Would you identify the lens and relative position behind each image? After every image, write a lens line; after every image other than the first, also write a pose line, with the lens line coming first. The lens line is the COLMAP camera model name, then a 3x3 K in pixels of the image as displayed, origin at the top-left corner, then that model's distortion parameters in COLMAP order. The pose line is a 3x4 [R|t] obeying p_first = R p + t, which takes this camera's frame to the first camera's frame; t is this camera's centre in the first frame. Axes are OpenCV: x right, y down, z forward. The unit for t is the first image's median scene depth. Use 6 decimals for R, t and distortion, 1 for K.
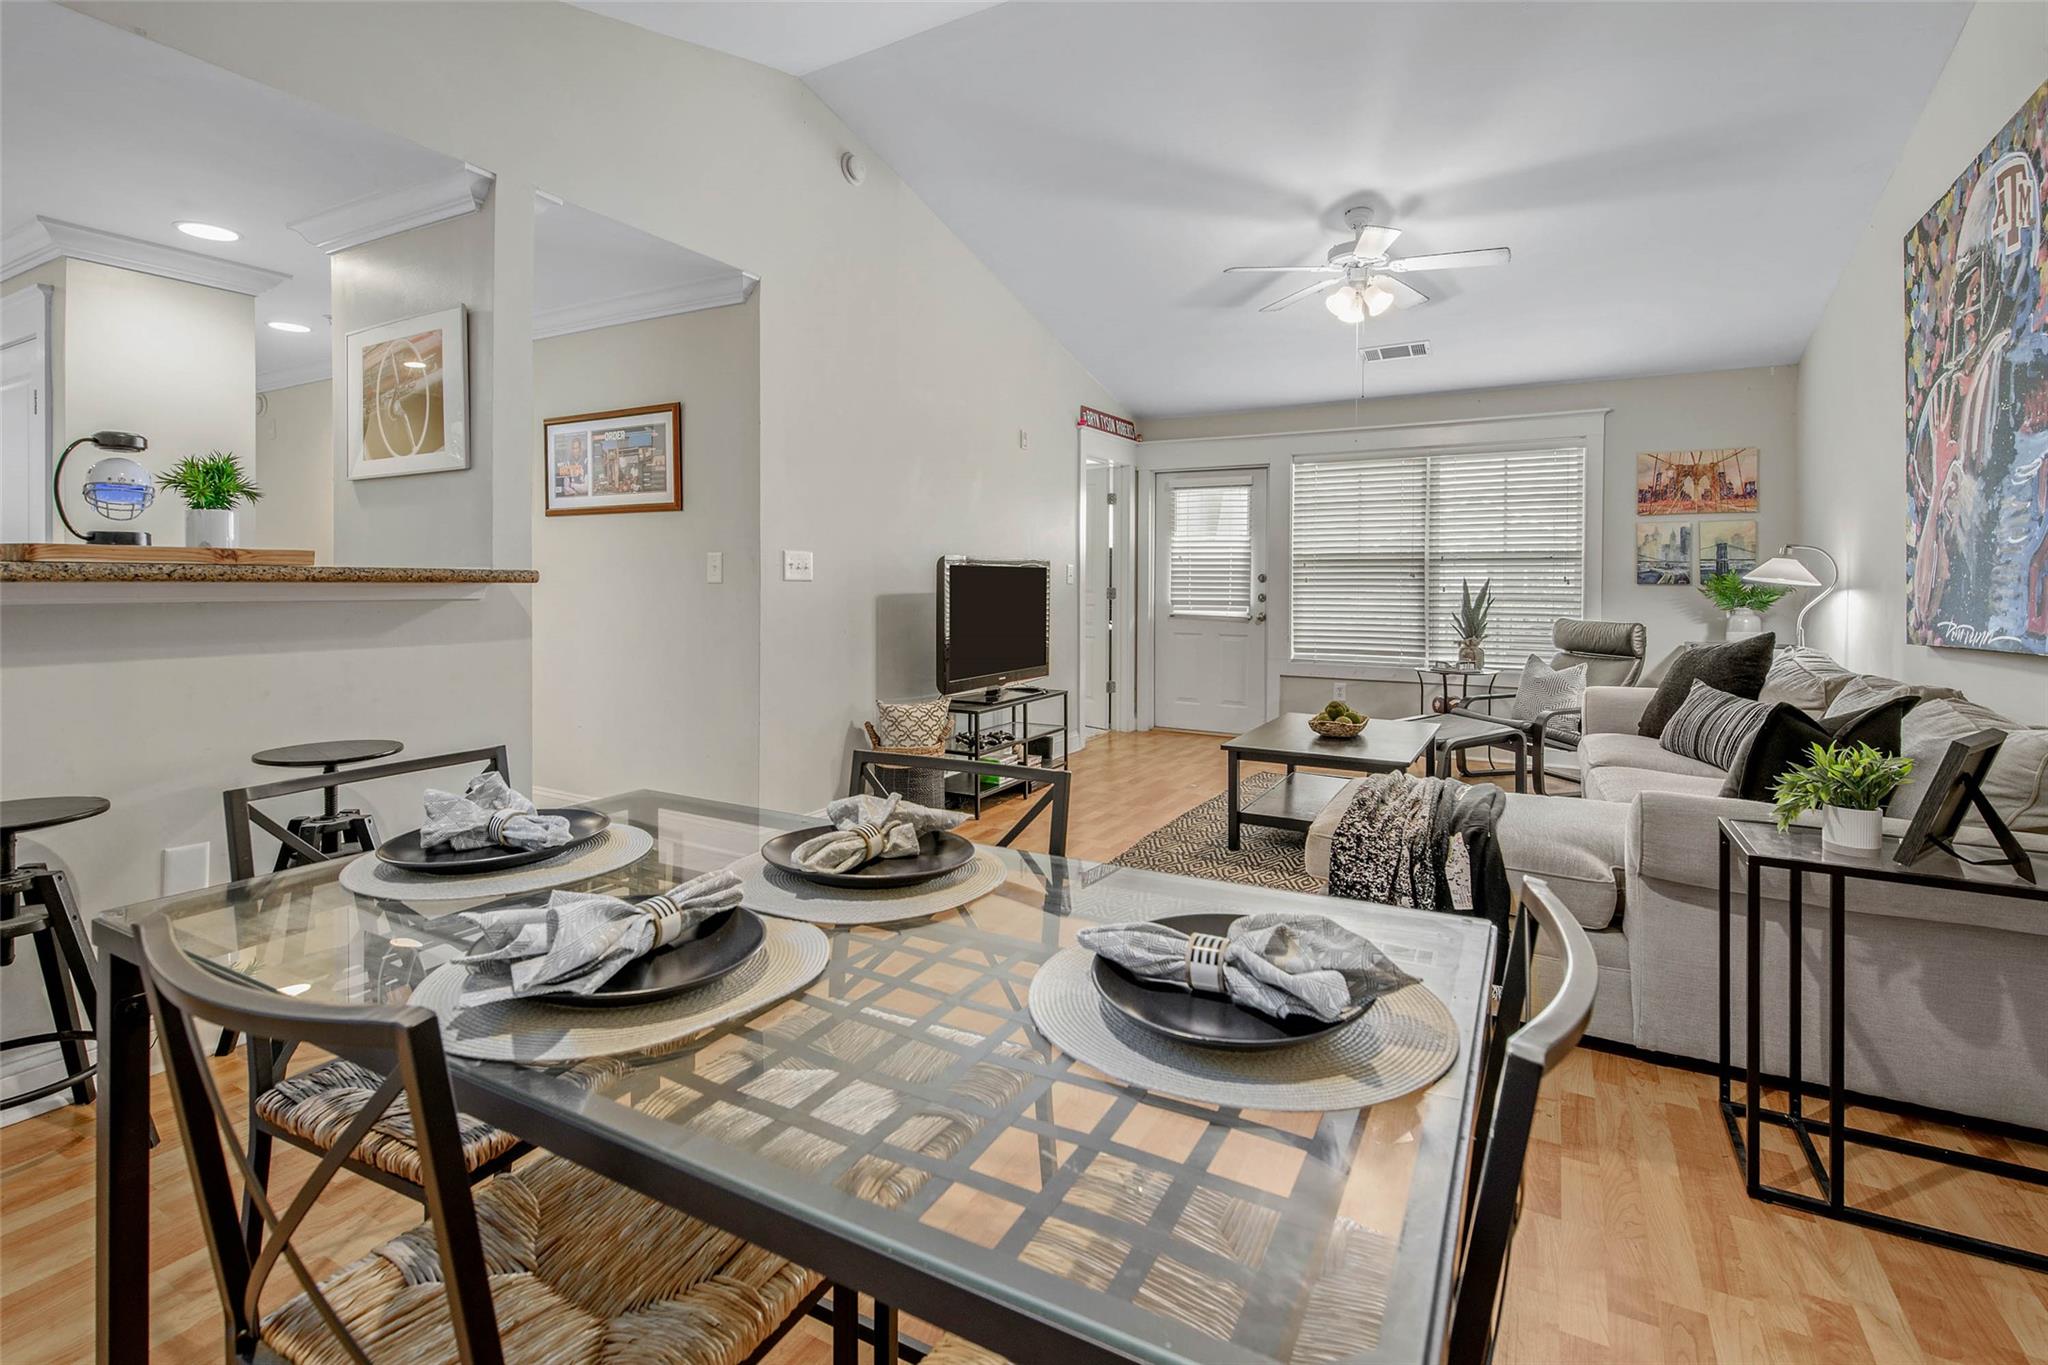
lens RADIAL K [[942.5, 0, 1041.6], [0, 942.5, 584.8], [0, 0, 1]] dist [0.014013, -0.008592]
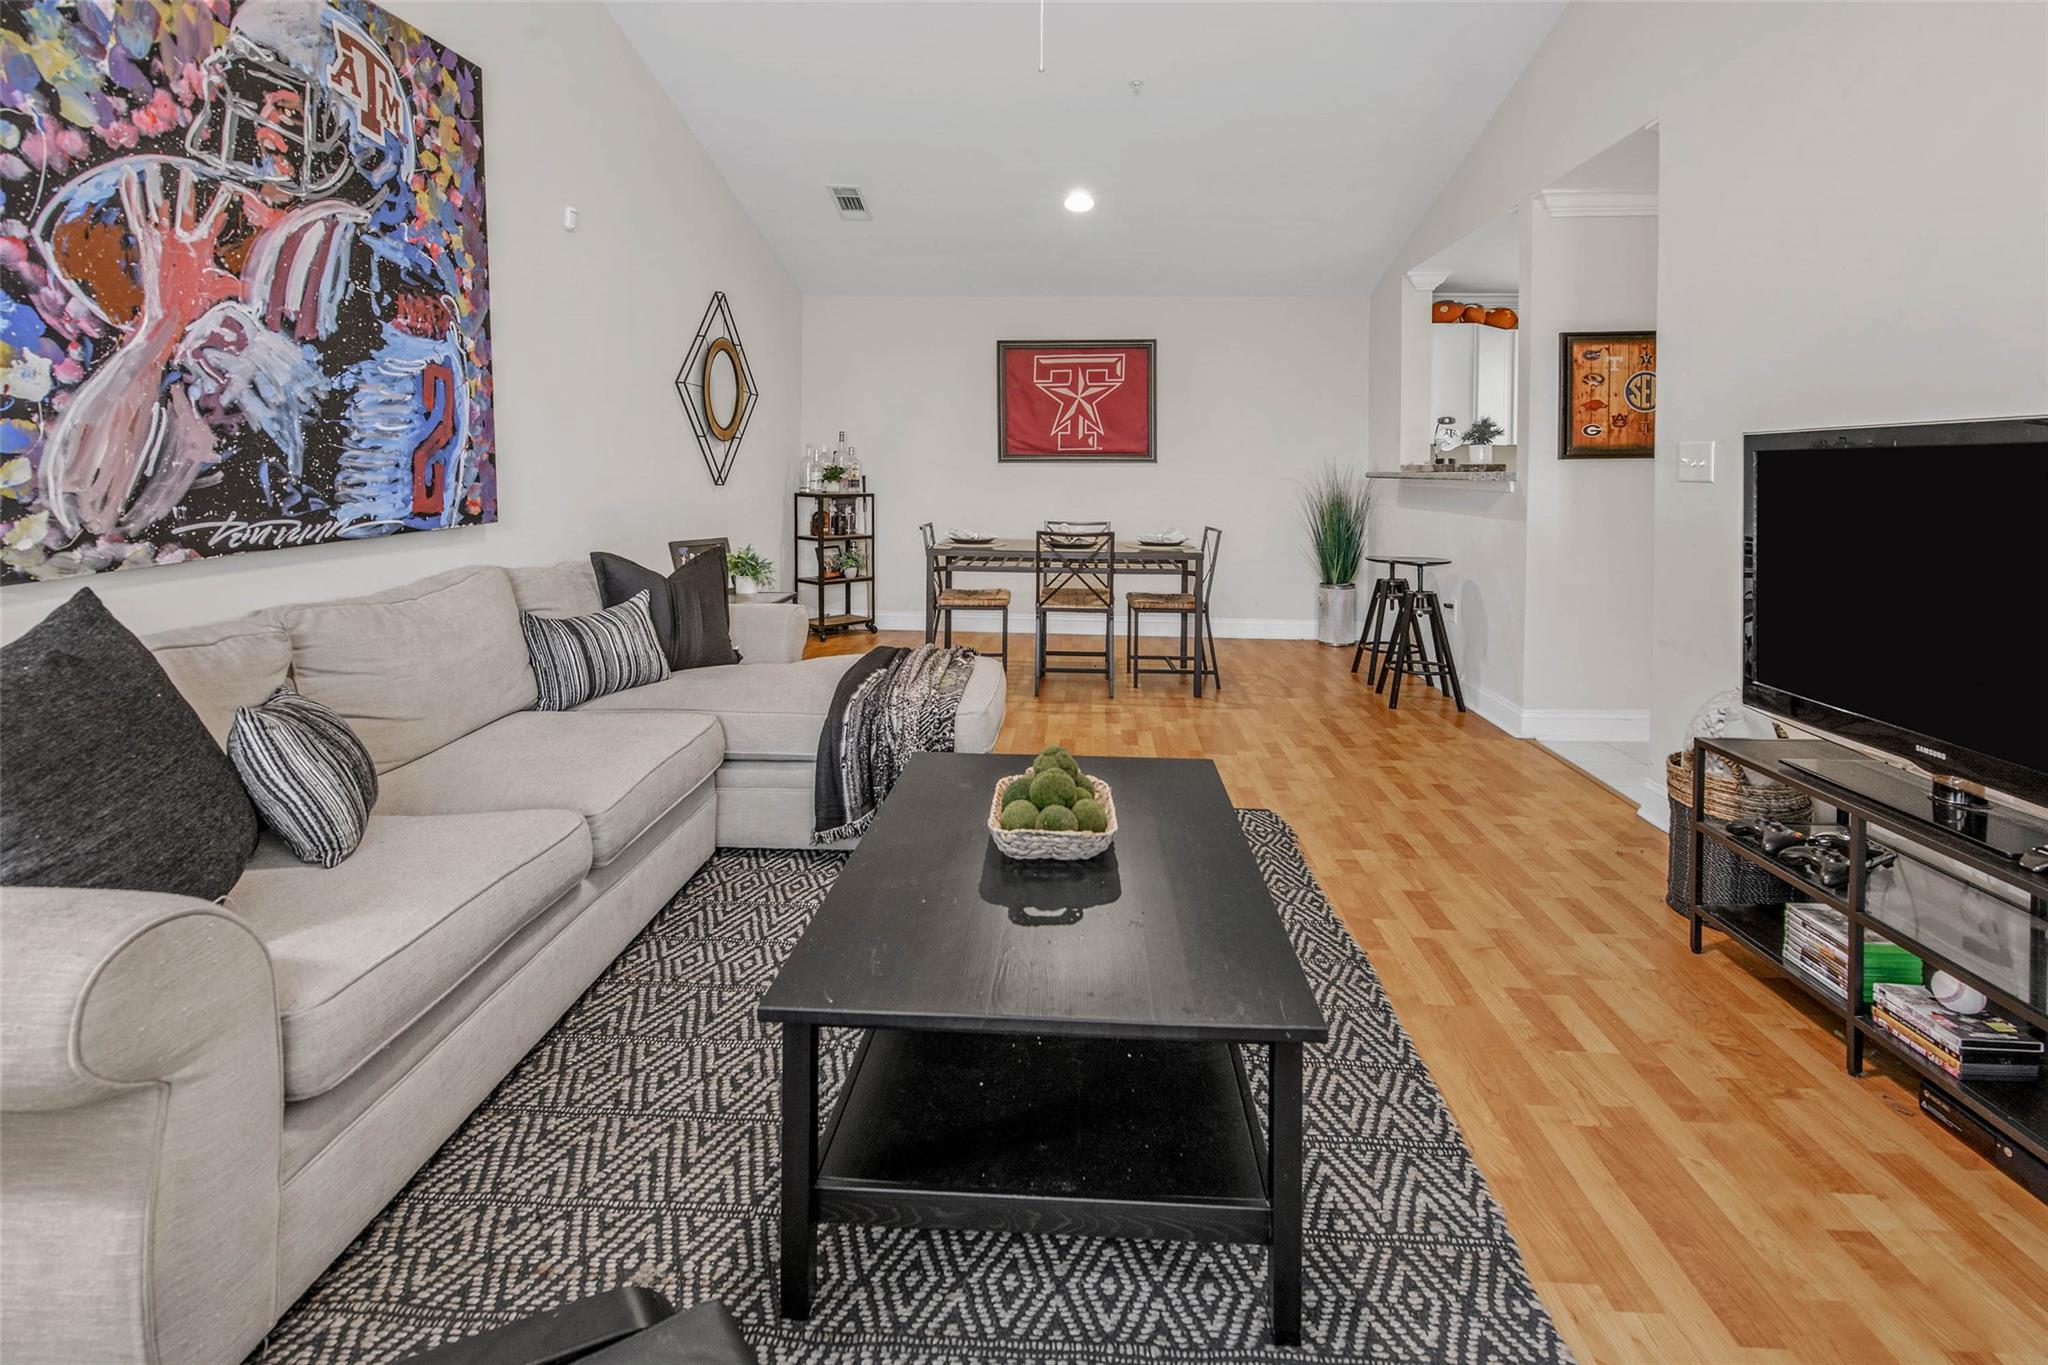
lens RADIAL K [[942.5, 0, 1002.4], [0, 942.5, 485.2], [0, 0, 1]] dist [0.014013, -0.008592]
pose [[-0.917437, -0.005989, -0.397836, 0.525523], [-0.013974, 0.999755, 0.017175, -0.007270], [0.397636, 0.021317, -0.917296, 1.423271]]
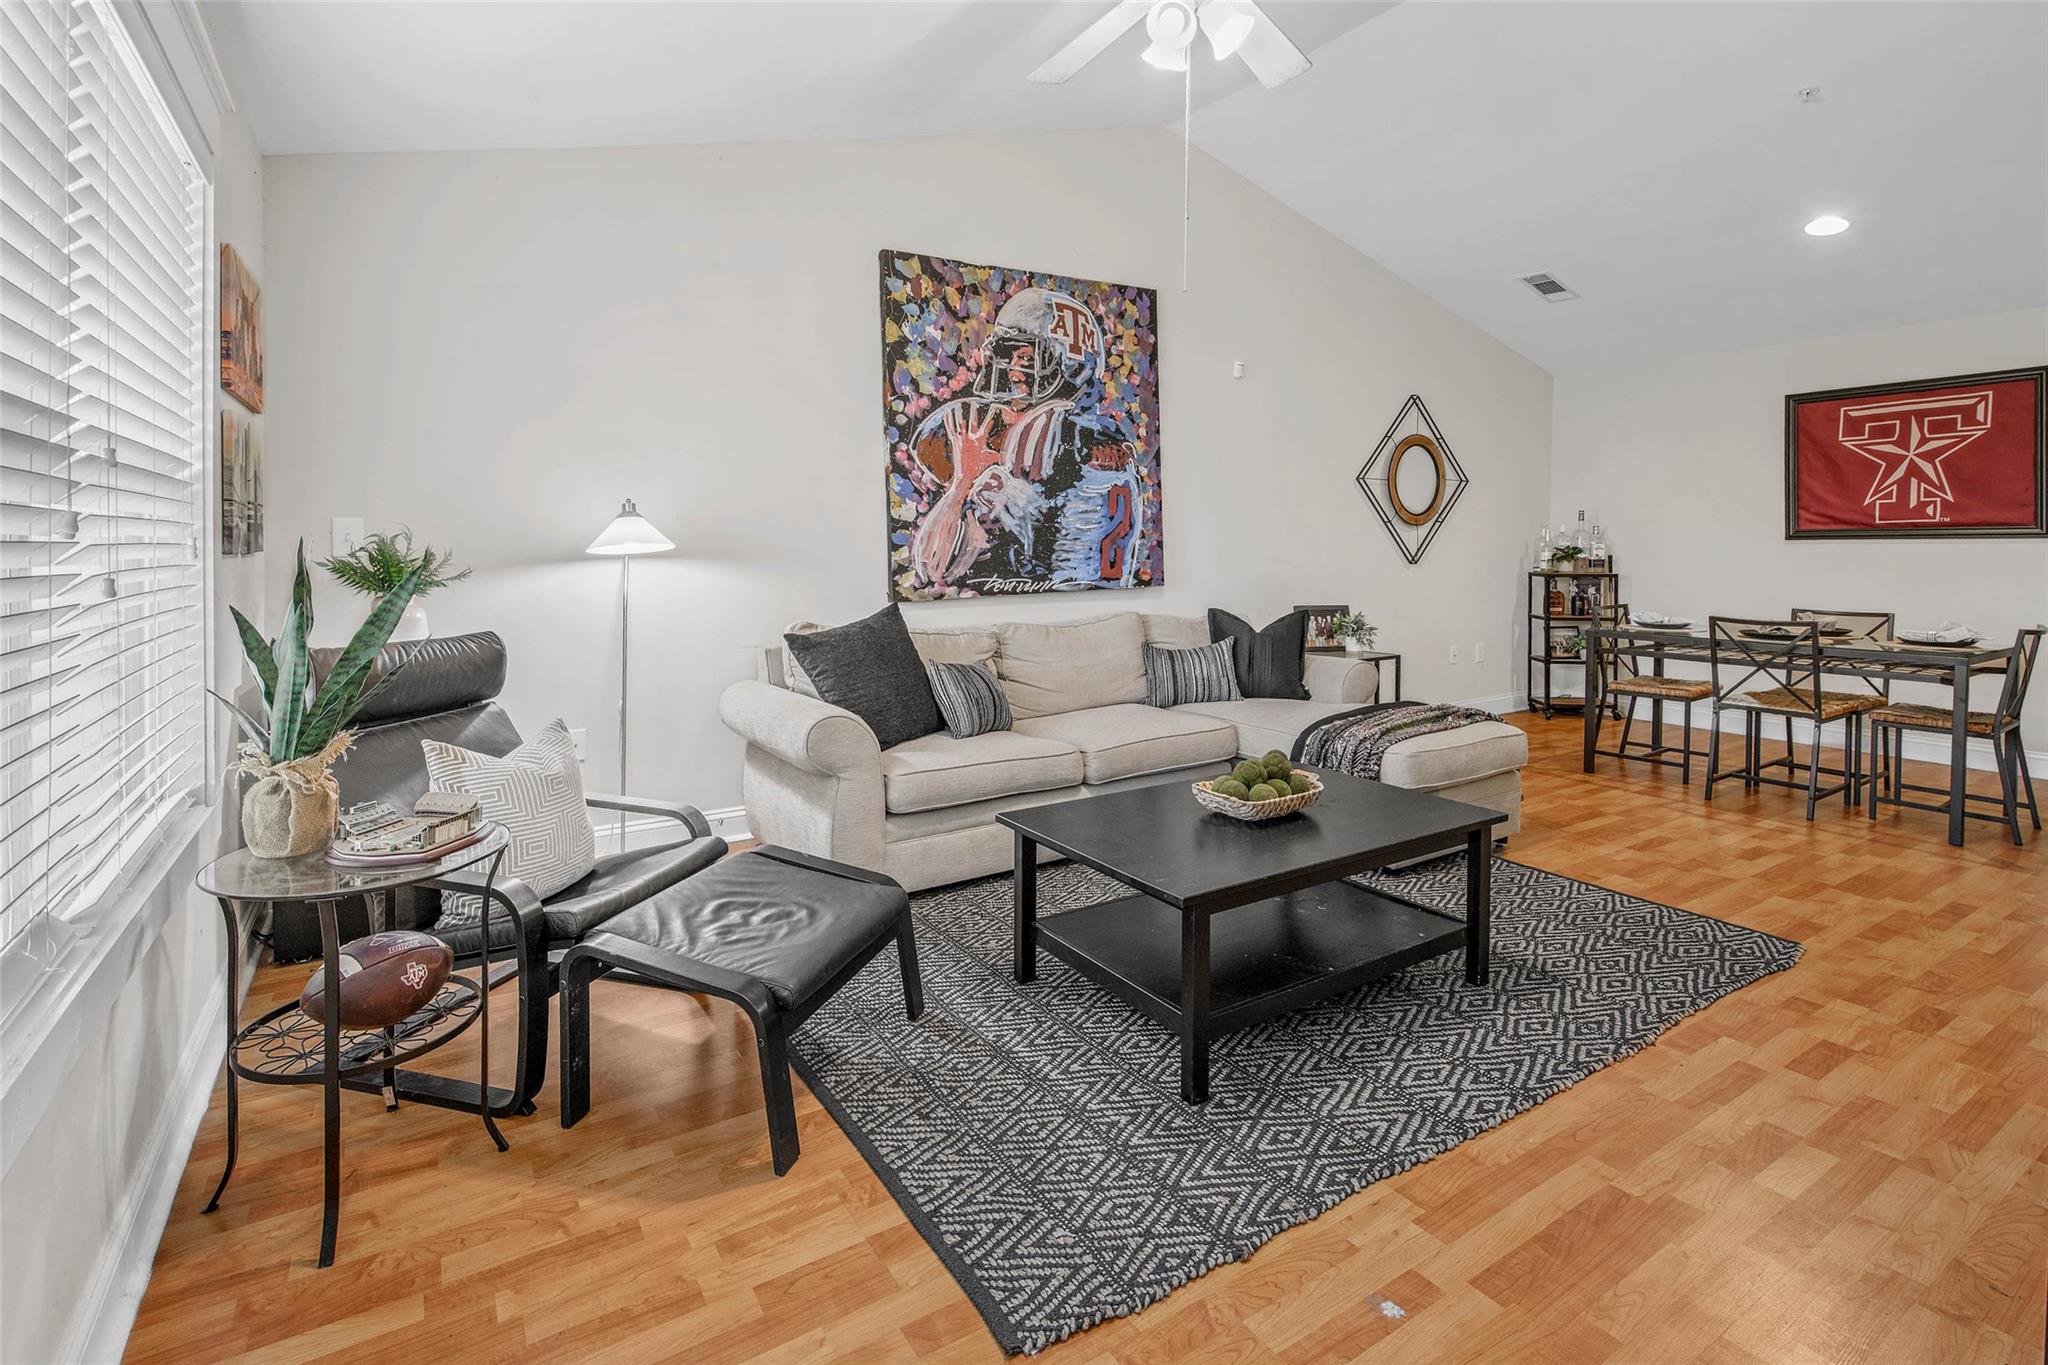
lens RADIAL K [[942.5, 0, 1075.6], [0, 942.5, 568.0], [0, 0, 1]] dist [0.014013, -0.008592]
pose [[-0.882889, -0.016321, 0.469299, 0.140084], [-0.004078, 0.999625, 0.027093, -0.011384], [-0.469565, 0.022006, -0.882624, 1.635319]]
